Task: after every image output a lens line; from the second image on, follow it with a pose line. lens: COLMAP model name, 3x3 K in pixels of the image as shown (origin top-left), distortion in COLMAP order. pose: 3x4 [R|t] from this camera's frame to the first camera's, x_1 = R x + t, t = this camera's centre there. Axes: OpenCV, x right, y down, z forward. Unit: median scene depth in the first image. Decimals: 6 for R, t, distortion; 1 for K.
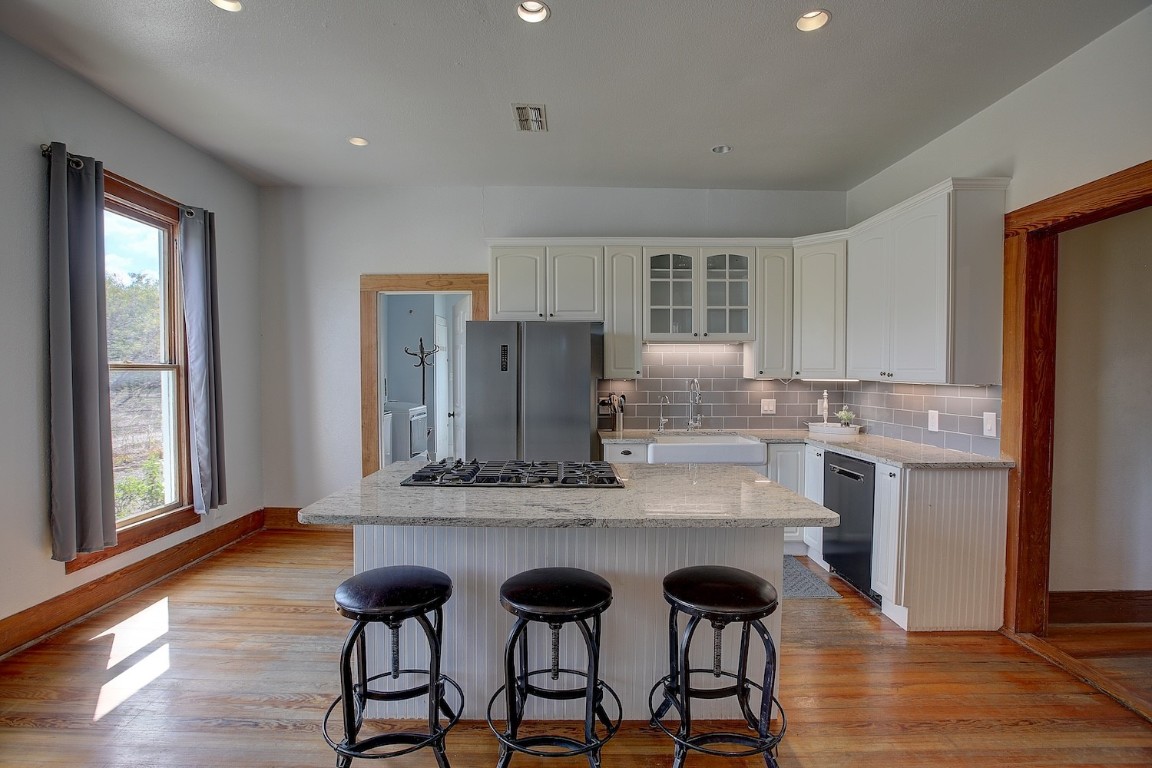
lens RADIAL K [[513.8, 0, 575.6], [0, 513.8, 387.0], [0, 0, 1]] dist [-0.021164, 0.001042]
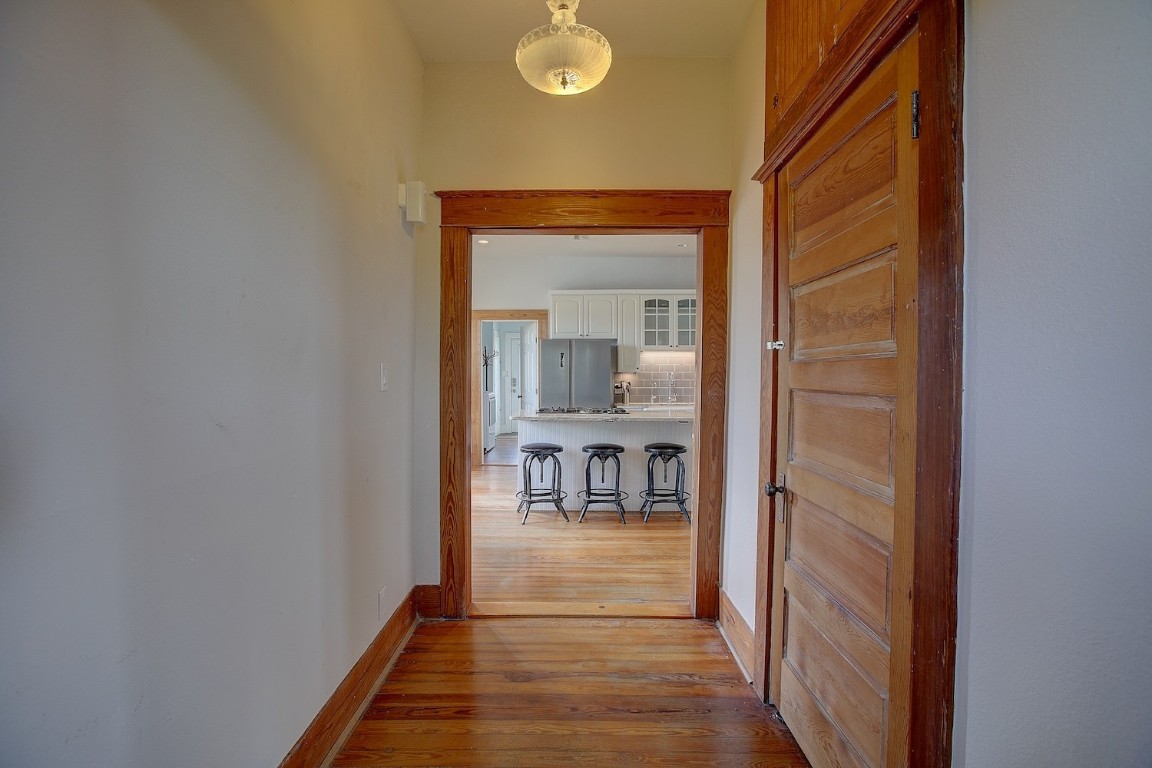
lens RADIAL K [[513.8, 0, 575.2], [0, 513.8, 380.6], [0, 0, 1]] dist [-0.021164, 0.001042]
pose [[0.999934, -0.000282, -0.011465, -0.066986], [0.000059, 0.999809, -0.019520, 0.046276], [0.011468, 0.019519, 0.999744, -0.711724]]
